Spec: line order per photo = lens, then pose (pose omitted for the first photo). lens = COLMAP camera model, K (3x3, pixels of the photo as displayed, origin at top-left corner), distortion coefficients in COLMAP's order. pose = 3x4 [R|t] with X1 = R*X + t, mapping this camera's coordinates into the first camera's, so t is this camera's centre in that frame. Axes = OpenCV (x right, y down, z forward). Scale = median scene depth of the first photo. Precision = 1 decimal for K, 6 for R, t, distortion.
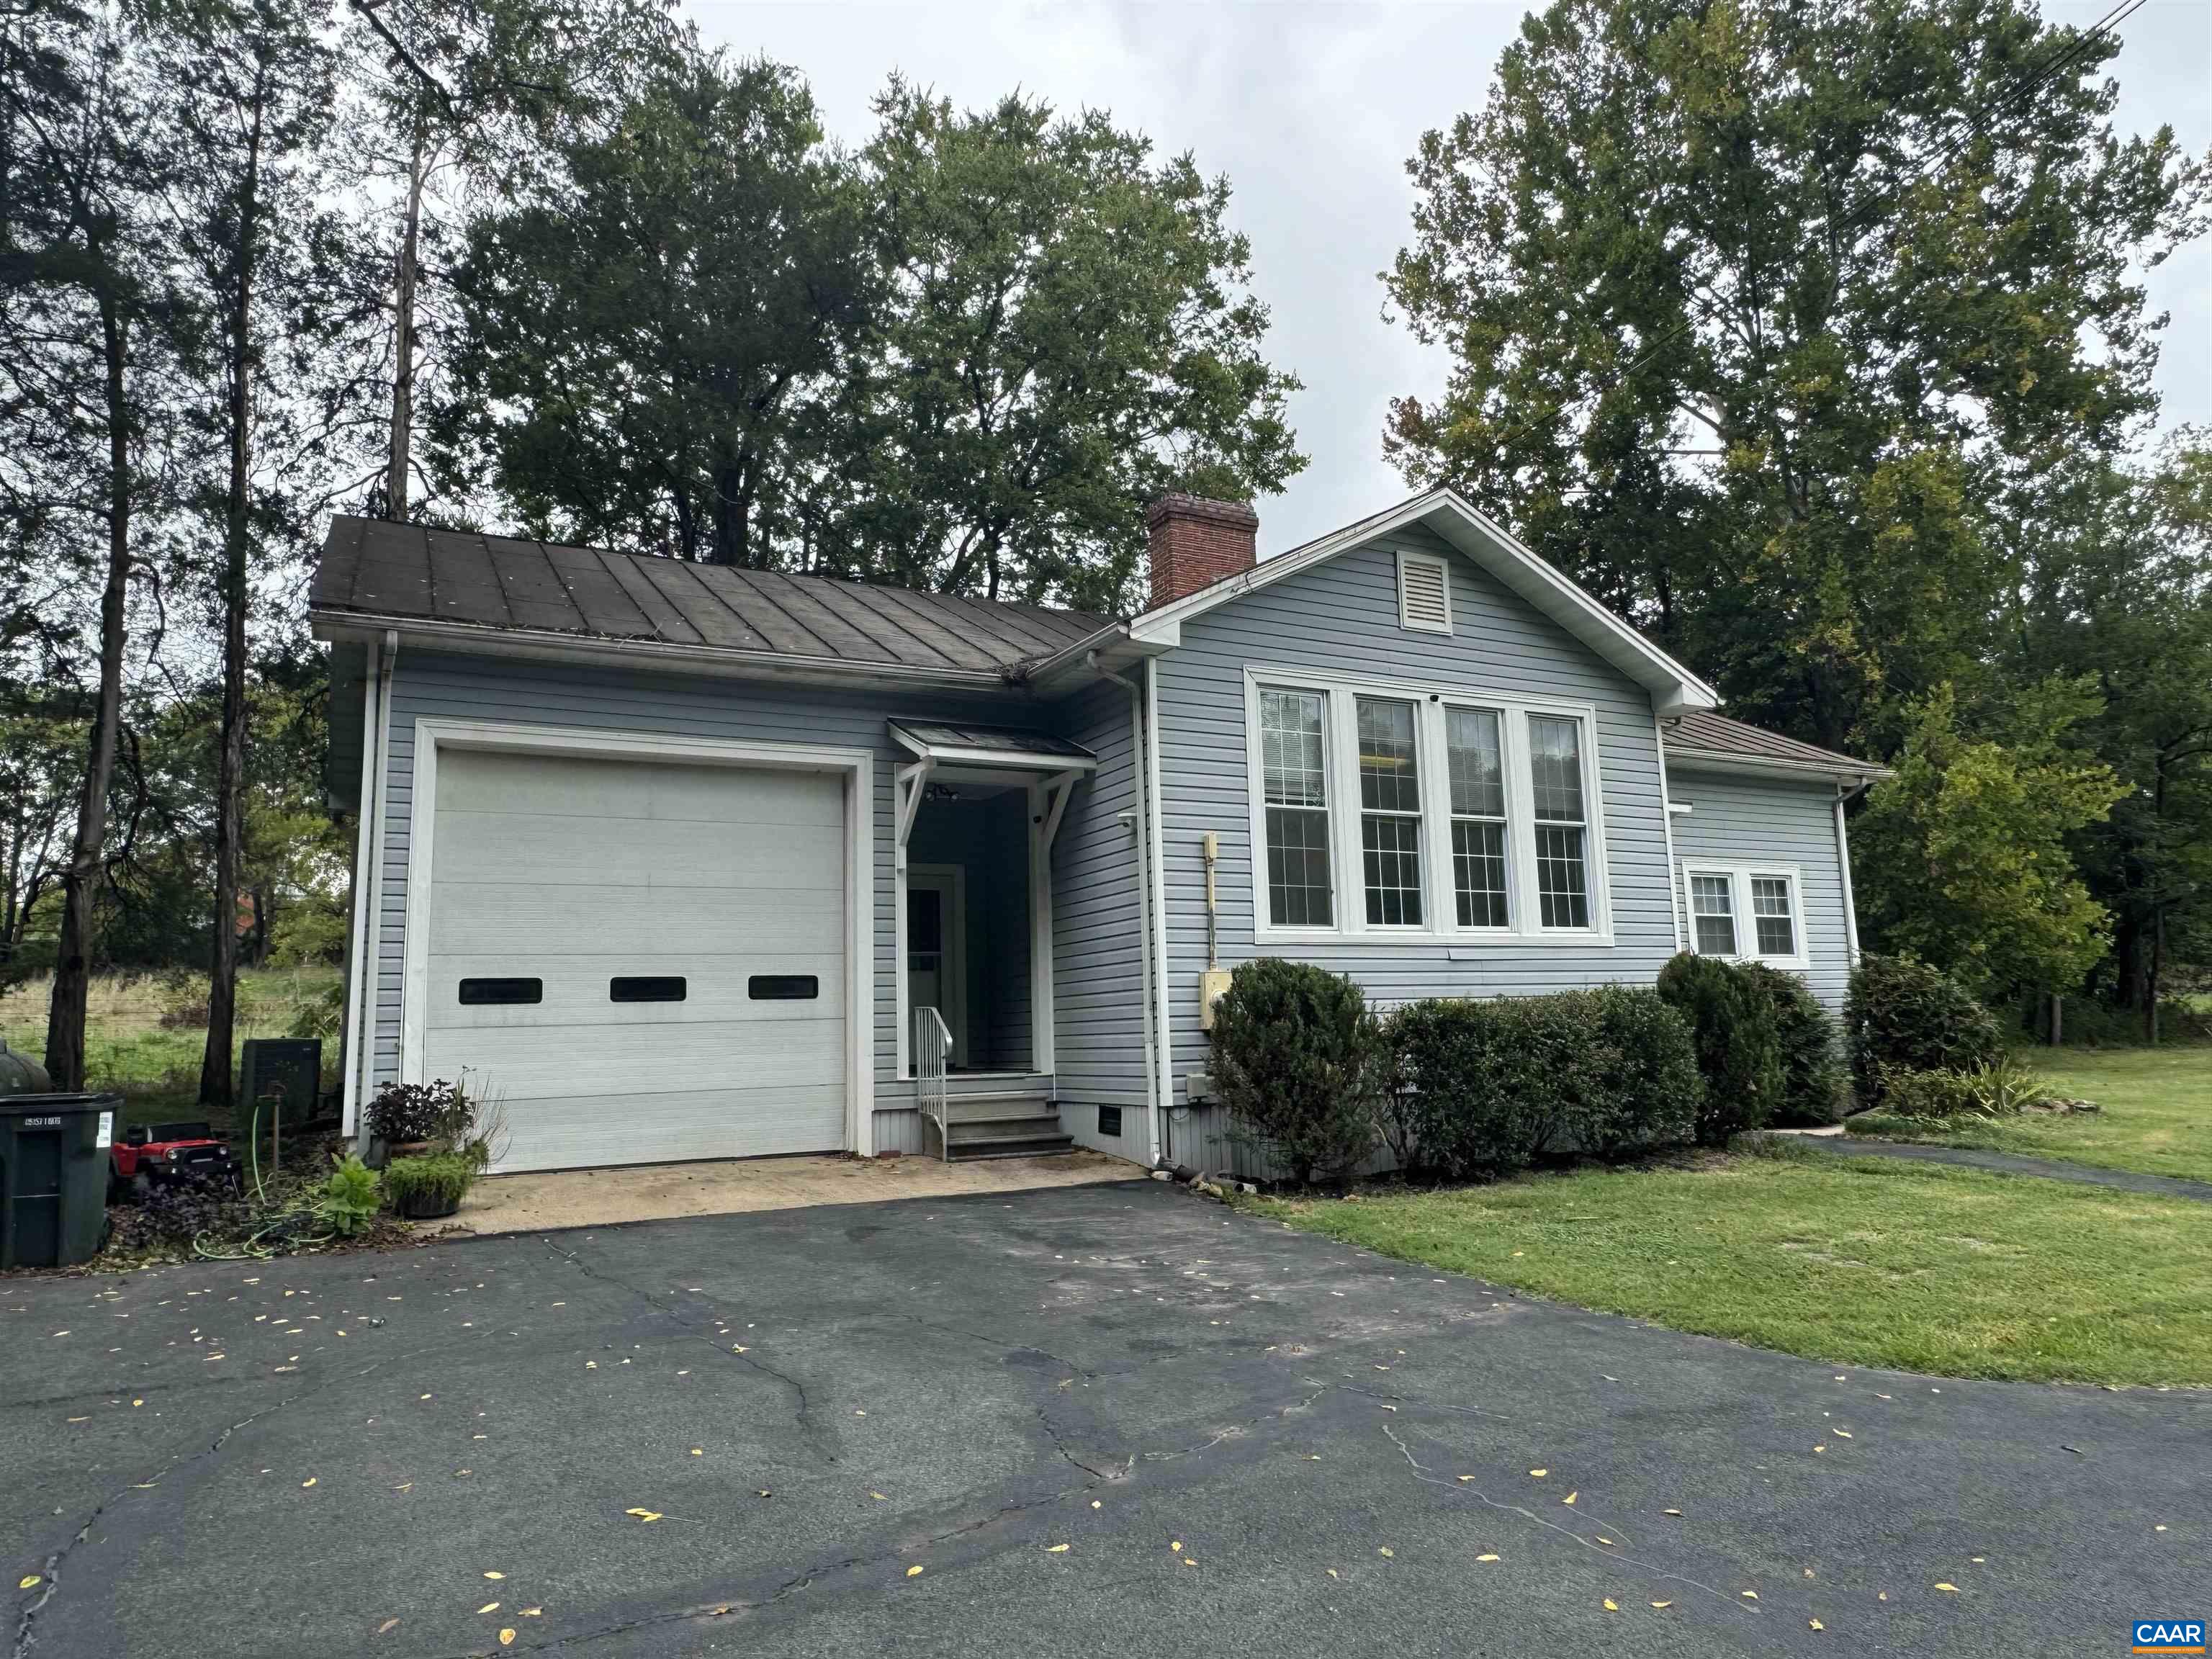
lens RADIAL K [[1416.1, 0, 1106.0], [0, 1416.1, 829.5], [0, 0, 1]] dist [-0.005060, -0.002675]
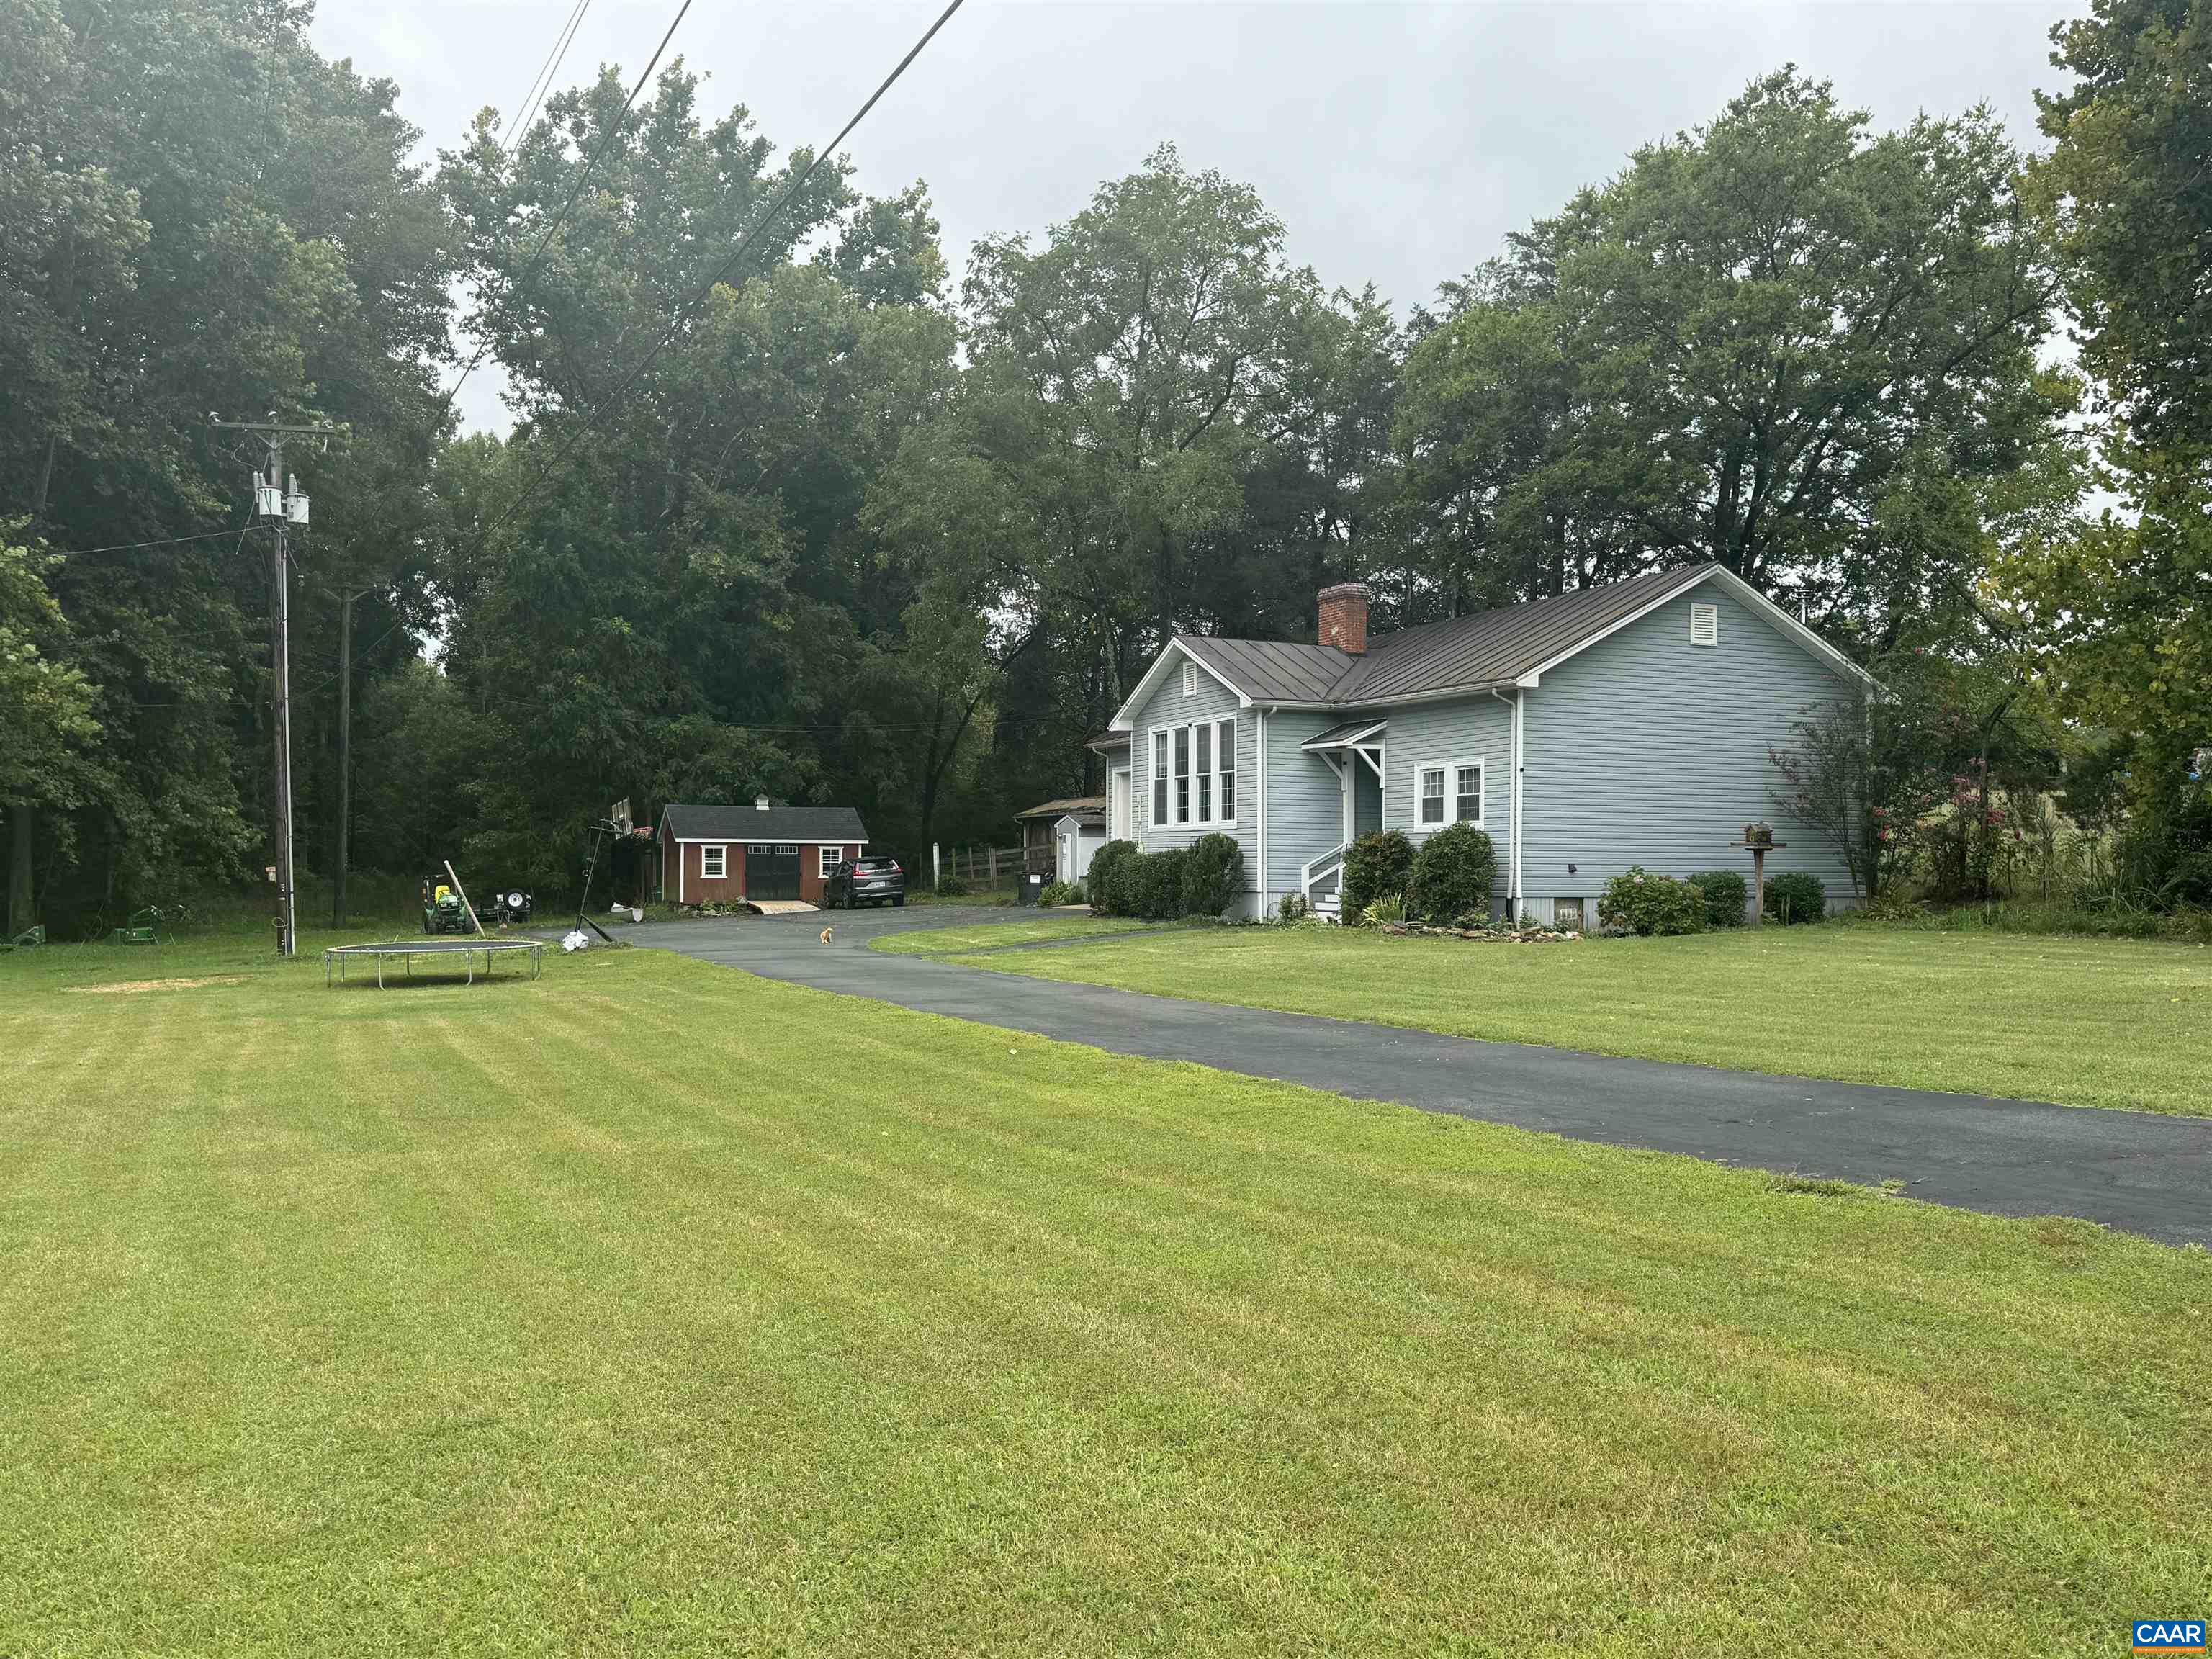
lens RADIAL K [[1792.9, 0, 1101.8], [0, 1792.9, 864.4], [0, 0, 1]] dist [0.145325, -0.256764]
pose [[-0.062699, 0.023272, -0.997761, 3.276944], [0.141199, 0.989879, 0.014215, 0.074106], [0.987994, -0.139991, -0.065351, 1.040205]]
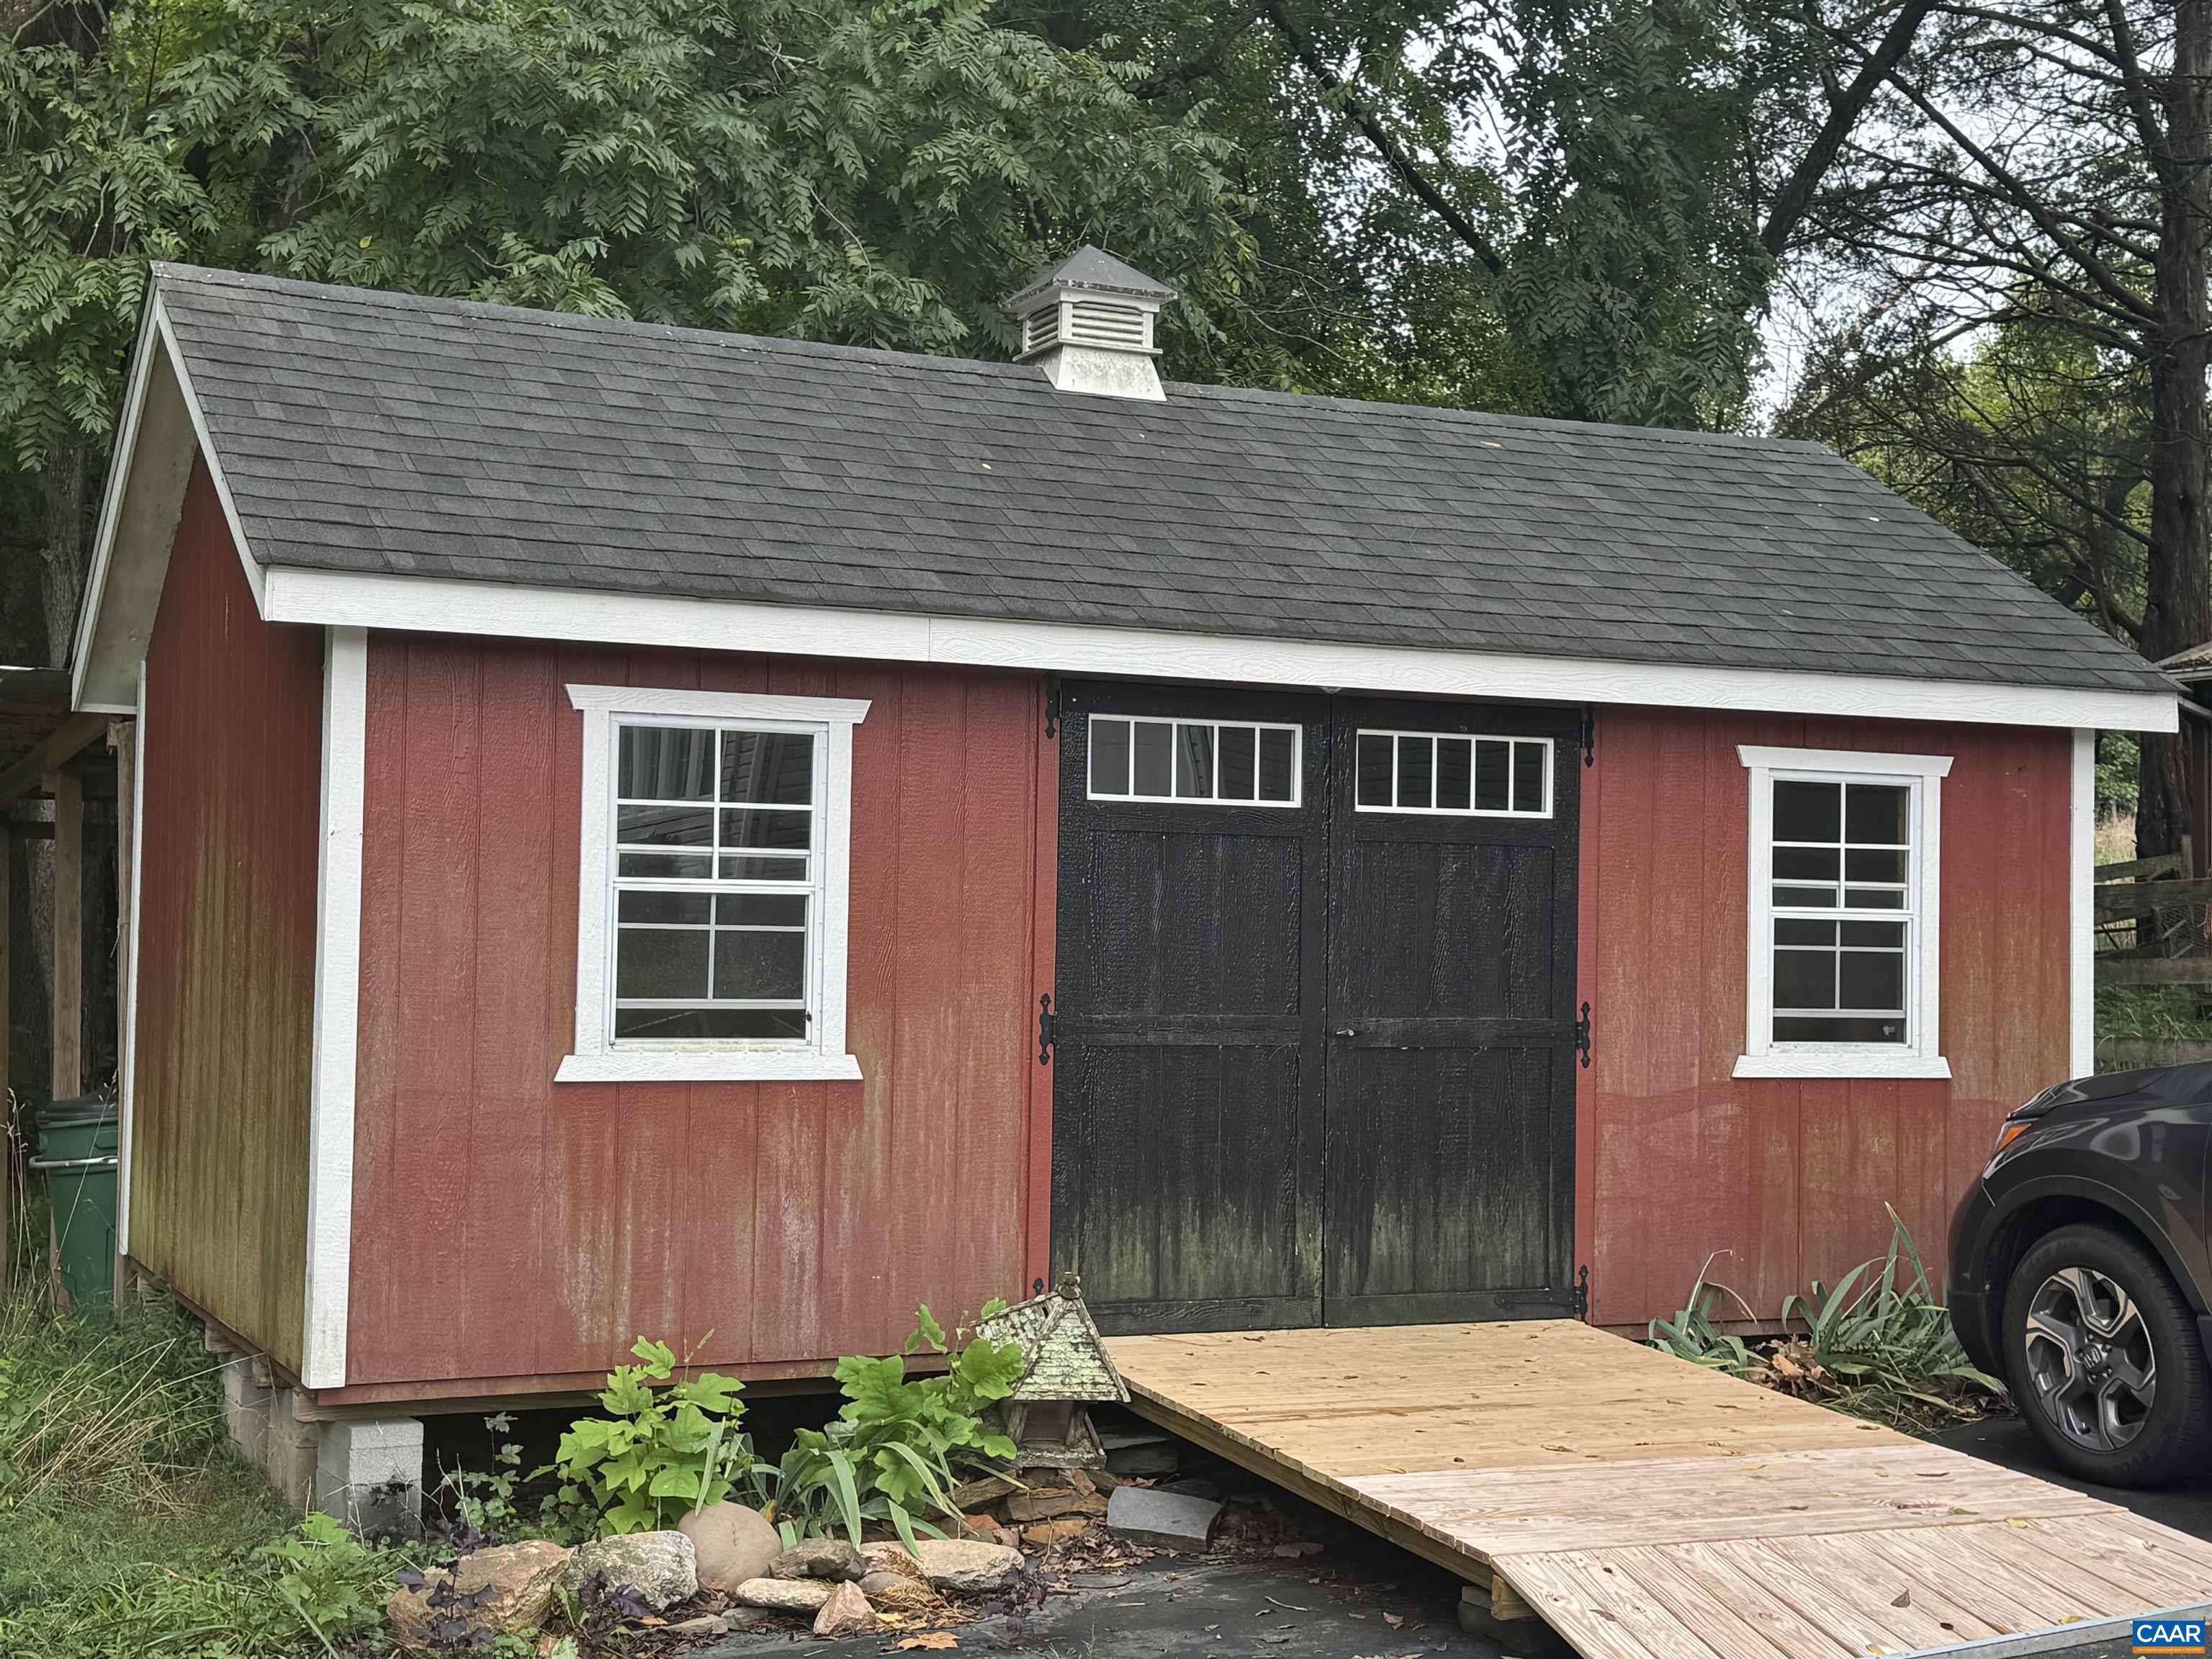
lens RADIAL K [[3131.1, 0, 1105.4], [0, 3131.1, 827.6], [0, 0, 1]] dist [0.005643, 0.005607]
pose [[-0.023324, -0.005724, -0.999712, -0.388904], [0.126191, 0.991968, -0.008624, 0.000605], [0.991732, -0.126356, -0.022414, -0.079826]]
